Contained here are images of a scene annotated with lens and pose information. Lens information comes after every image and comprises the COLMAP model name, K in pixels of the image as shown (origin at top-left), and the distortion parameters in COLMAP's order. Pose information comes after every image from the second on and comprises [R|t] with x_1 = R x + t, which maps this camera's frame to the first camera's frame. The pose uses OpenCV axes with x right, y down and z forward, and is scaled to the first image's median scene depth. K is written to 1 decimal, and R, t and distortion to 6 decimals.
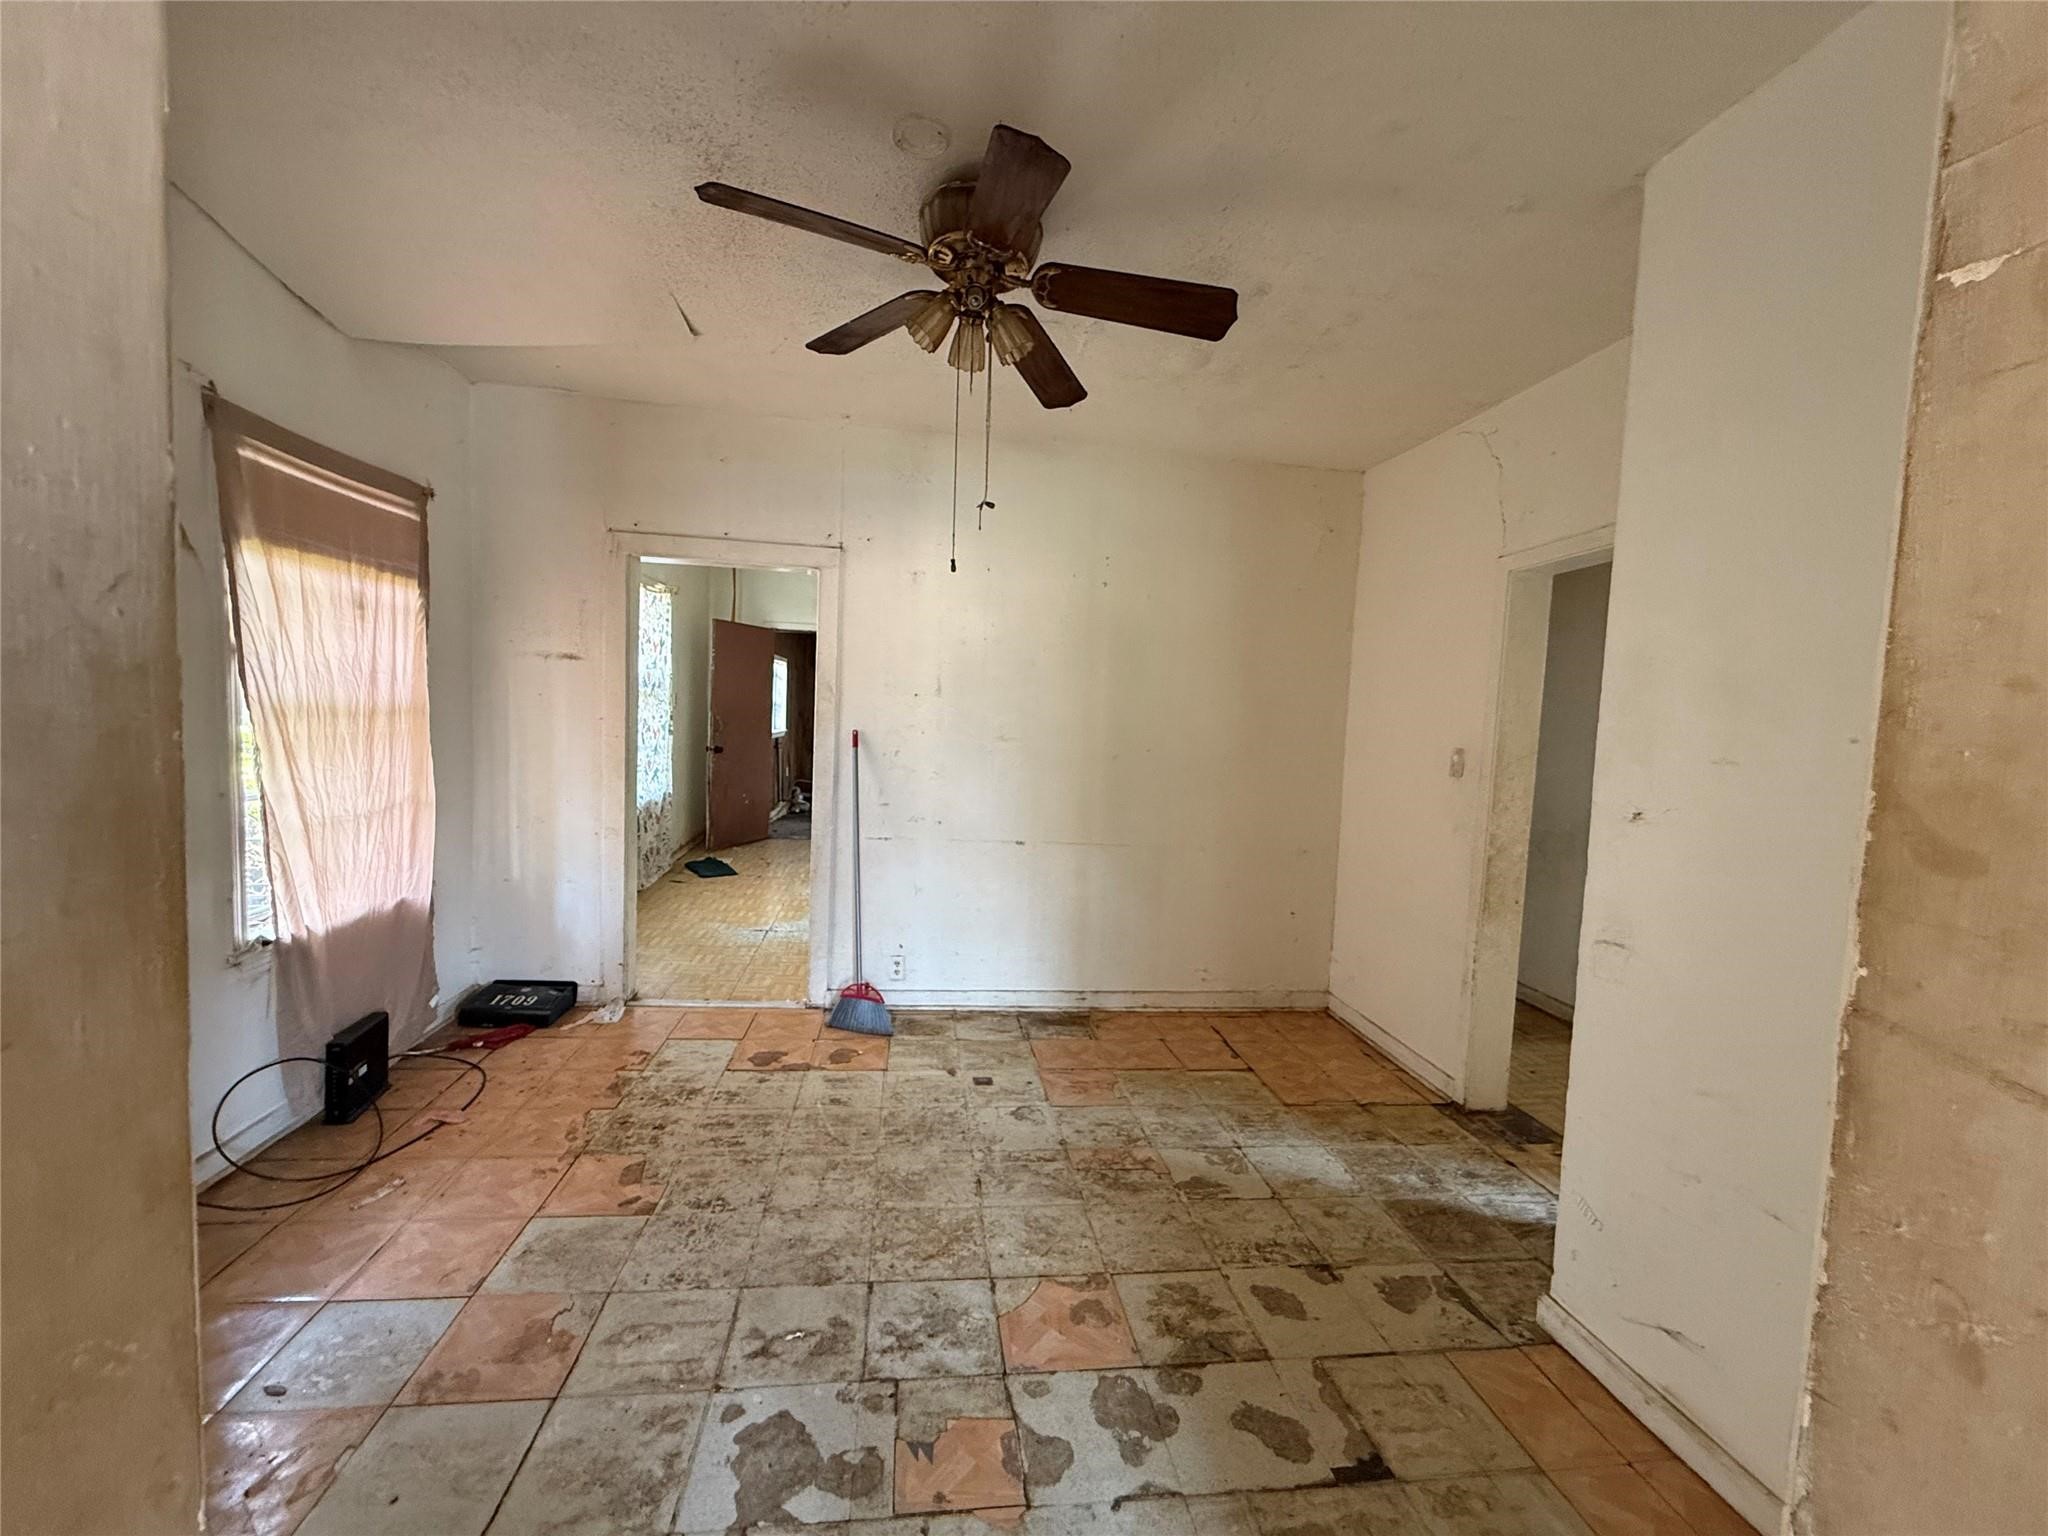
lens RADIAL K [[818.1, 0, 1027.4], [0, 818.1, 769.6], [0, 0, 1]] dist [-0.001315, 0.000005]
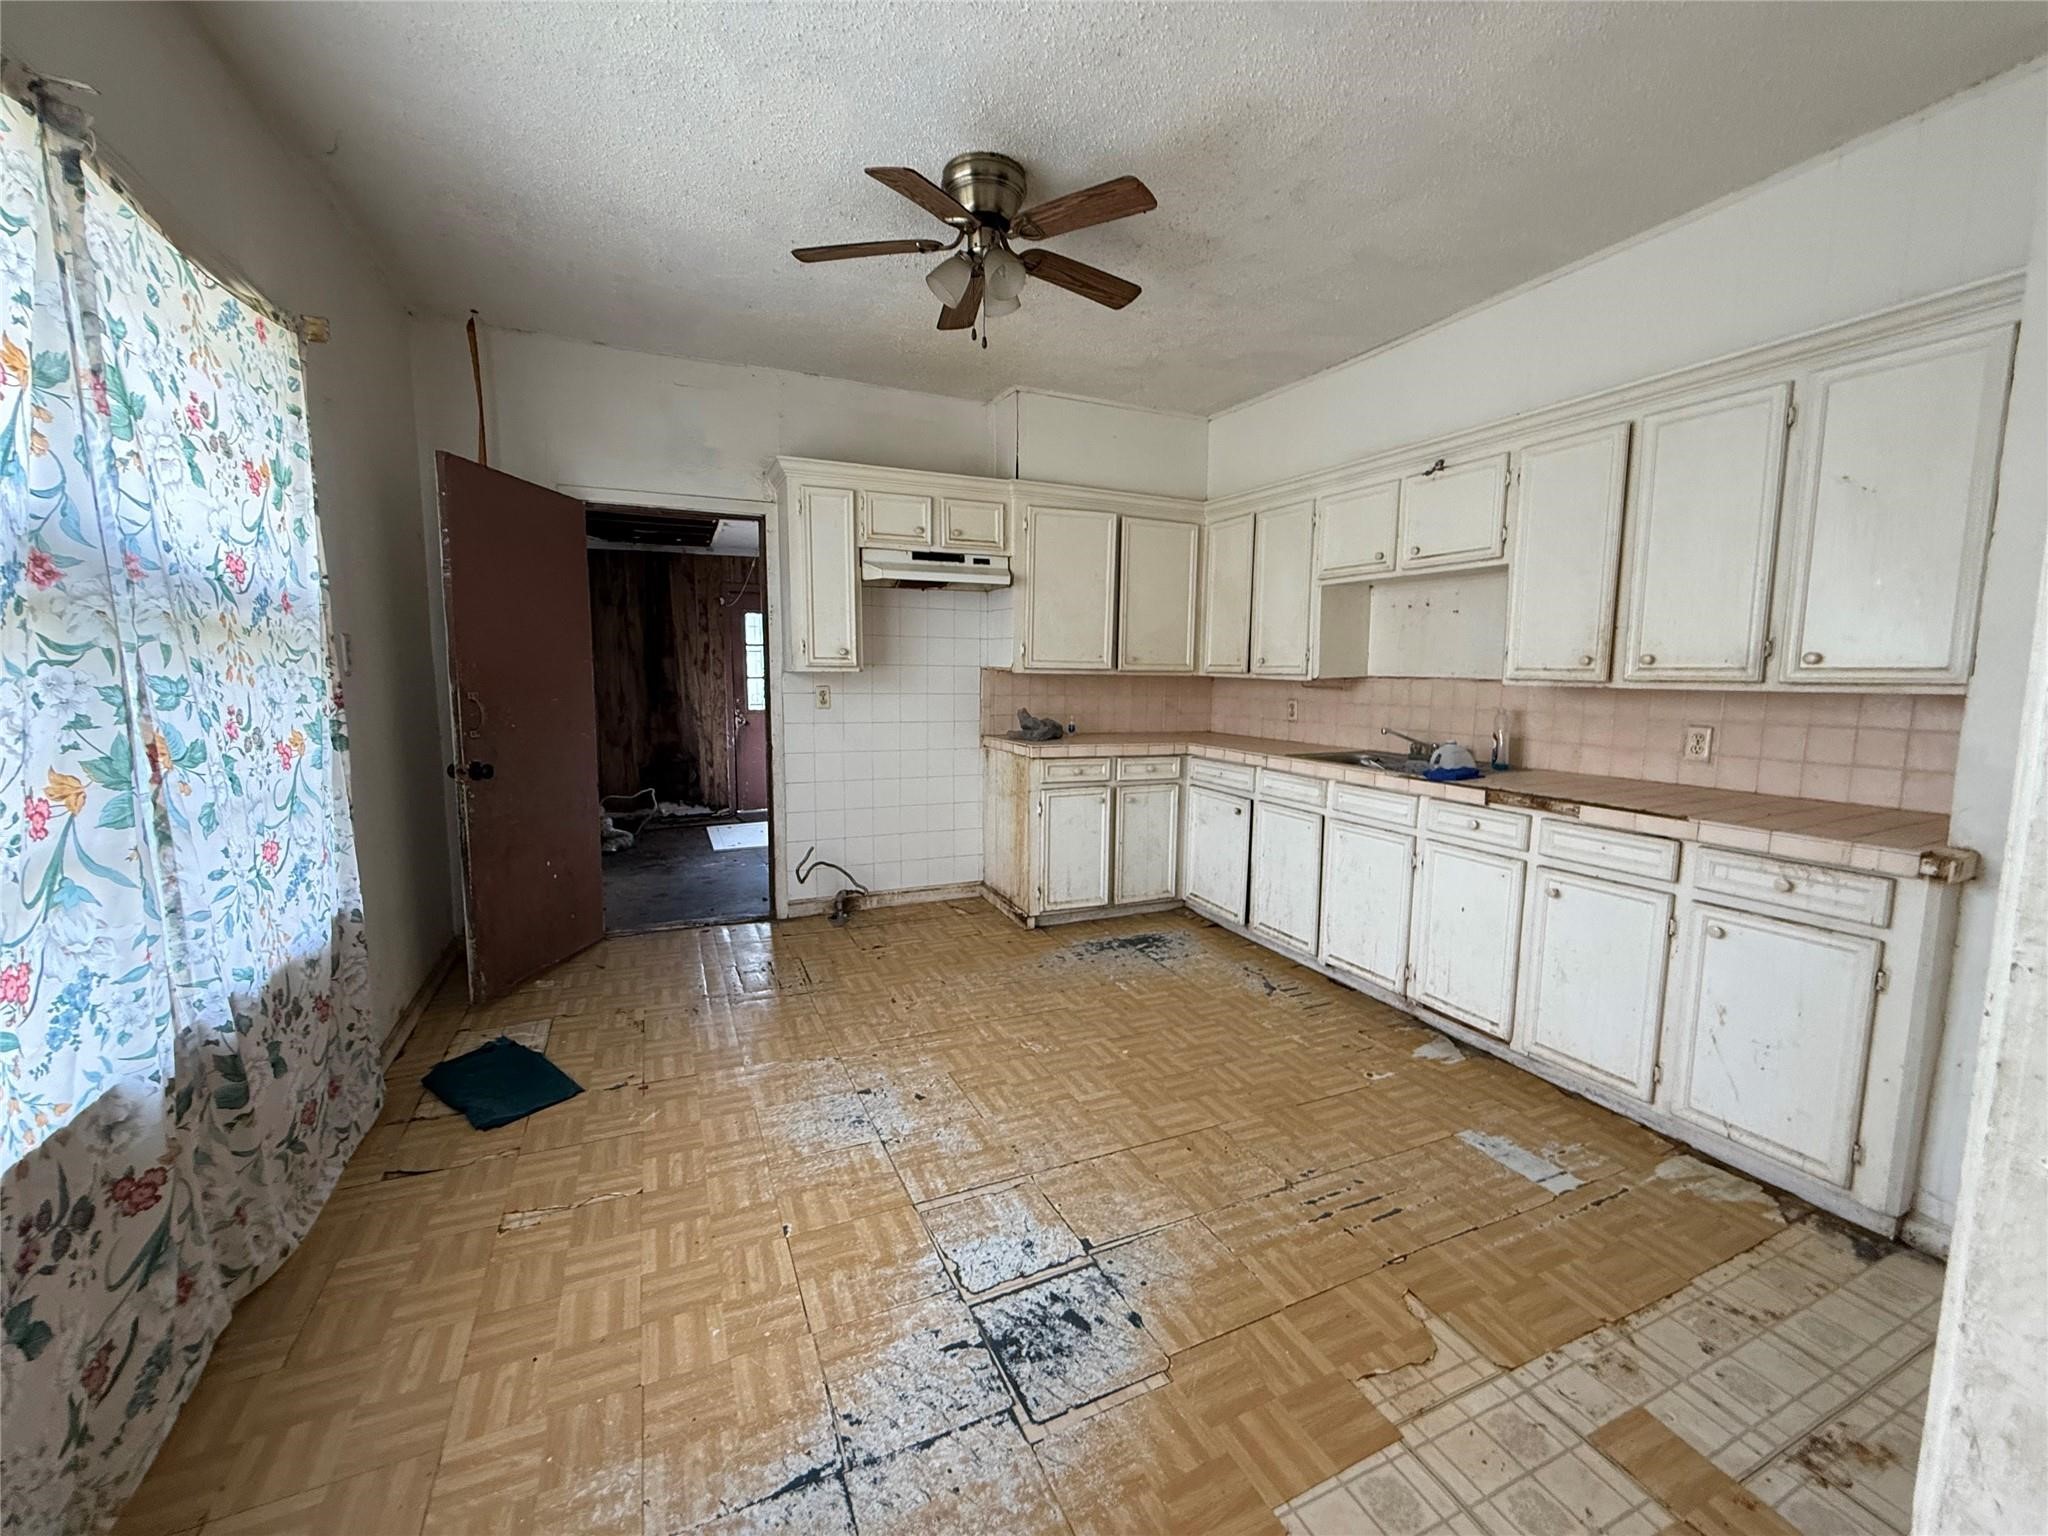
lens RADIAL K [[818.1, 0, 1027.4], [0, 818.1, 769.6], [0, 0, 1]] dist [-0.001315, 0.000005]
pose [[0.957520, -0.072670, 0.279059, -0.449251], [0.058672, 0.996579, 0.058203, -0.065419], [-0.282334, -0.039357, 0.958509, 1.031191]]
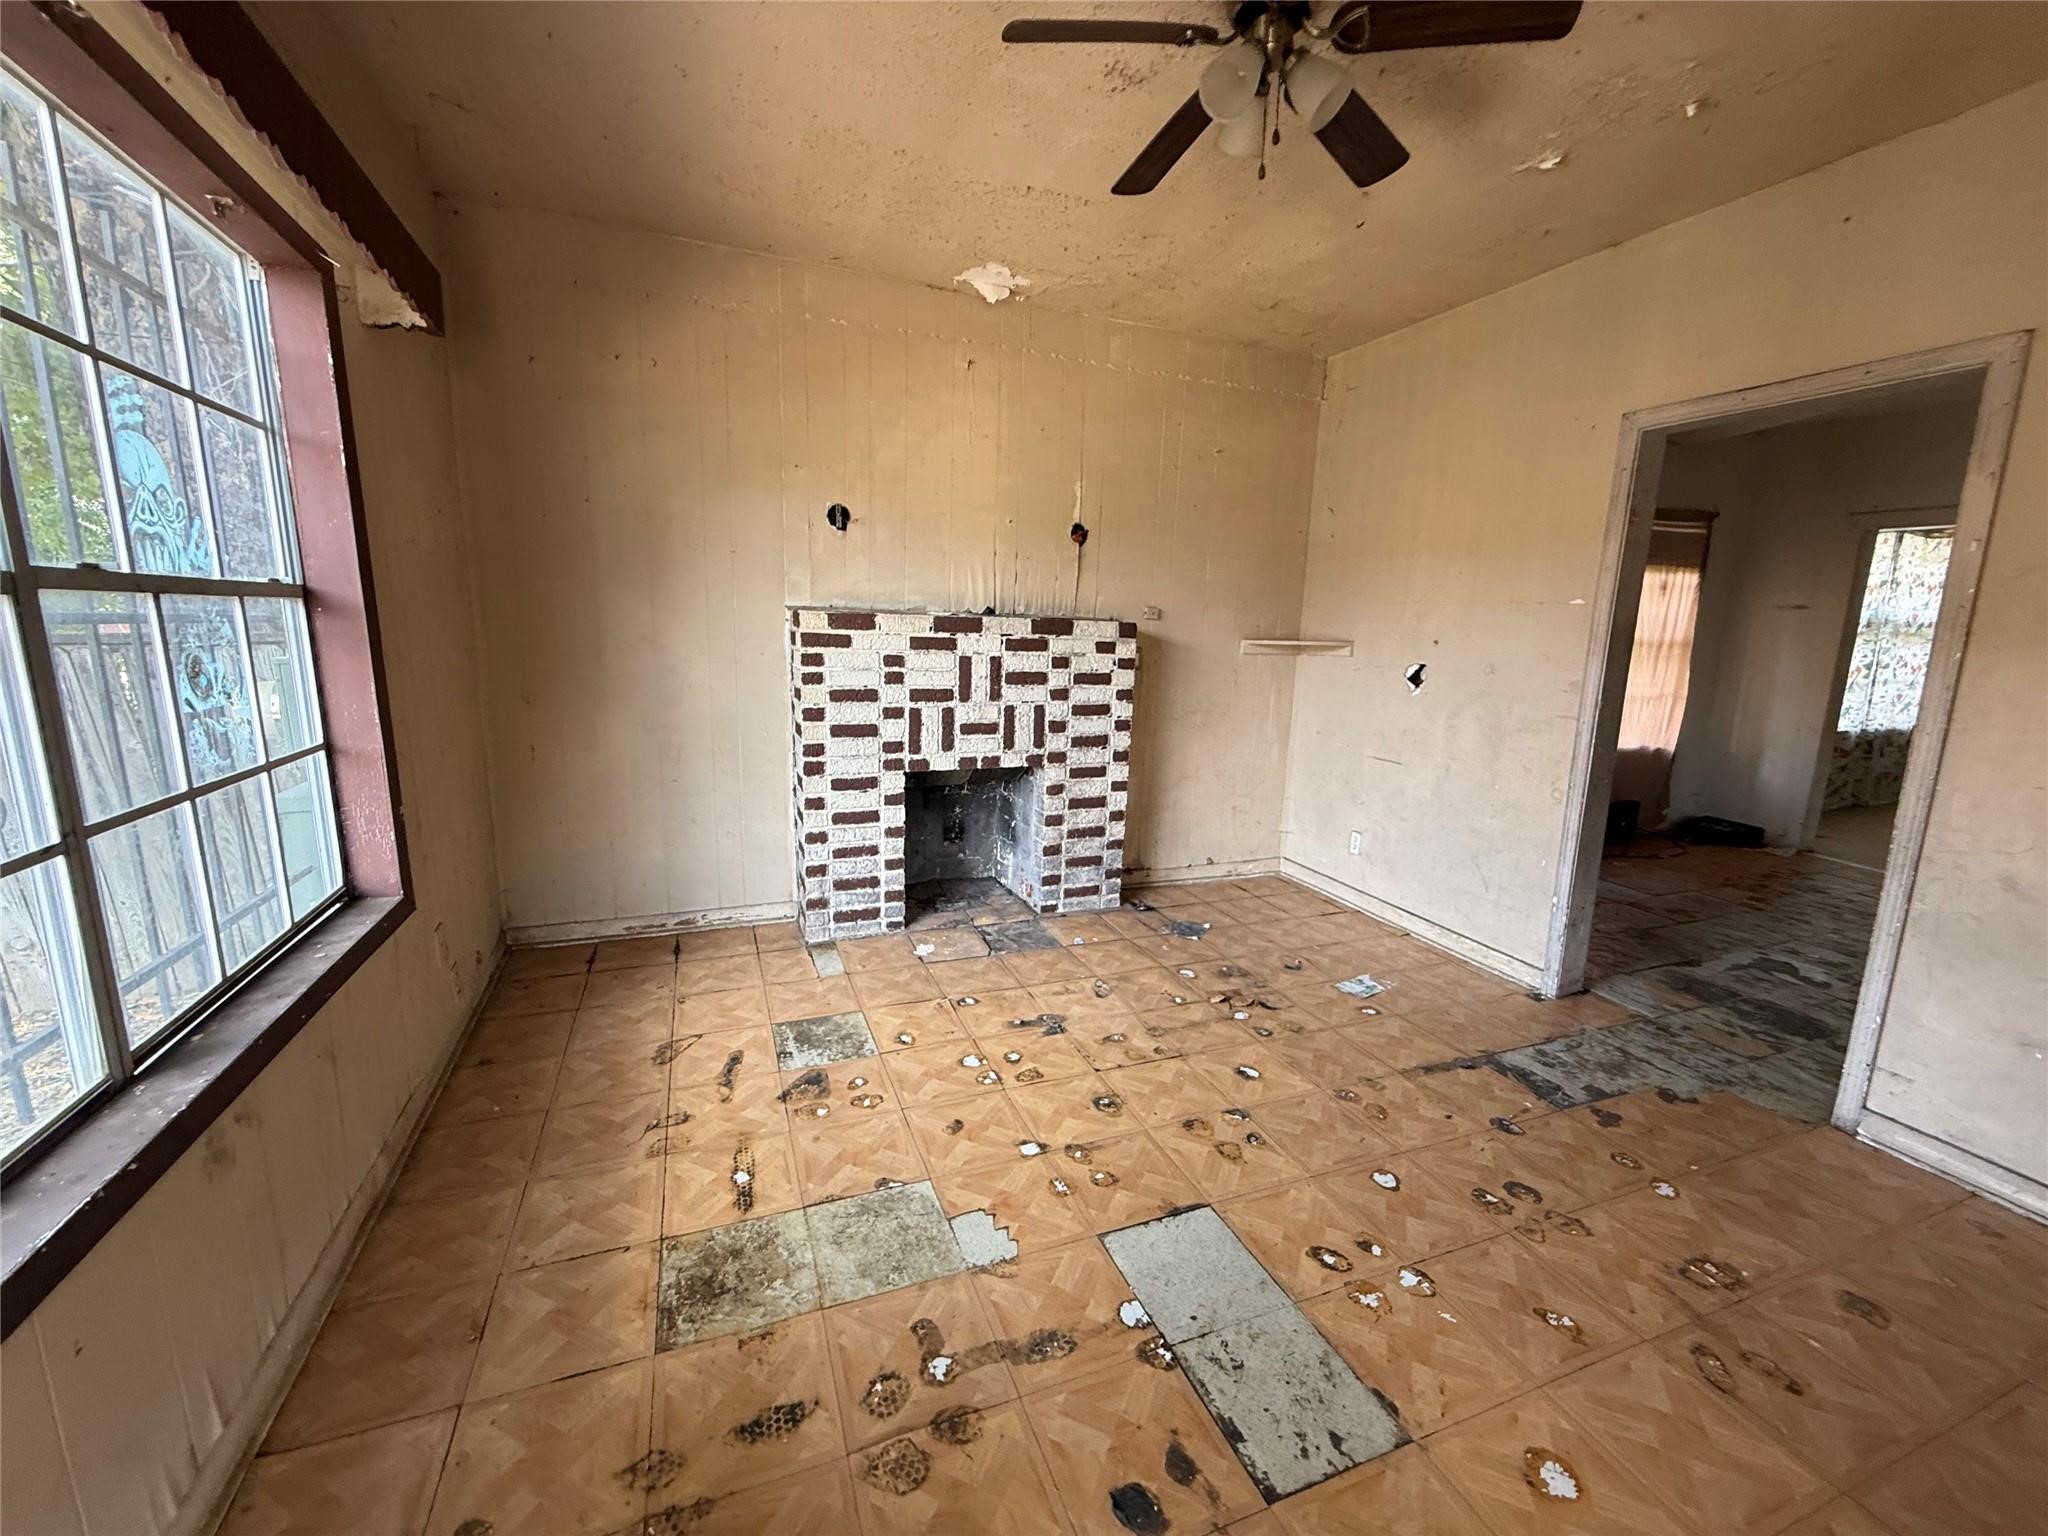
lens RADIAL K [[818.1, 0, 1027.4], [0, 818.1, 769.6], [0, 0, 1]] dist [-0.001315, 0.000005]
pose [[0.239442, 0.142989, -0.960324, 0.541656], [-0.080081, 0.988634, 0.127237, 0.072115], [0.967602, 0.046437, 0.248171, -0.669856]]
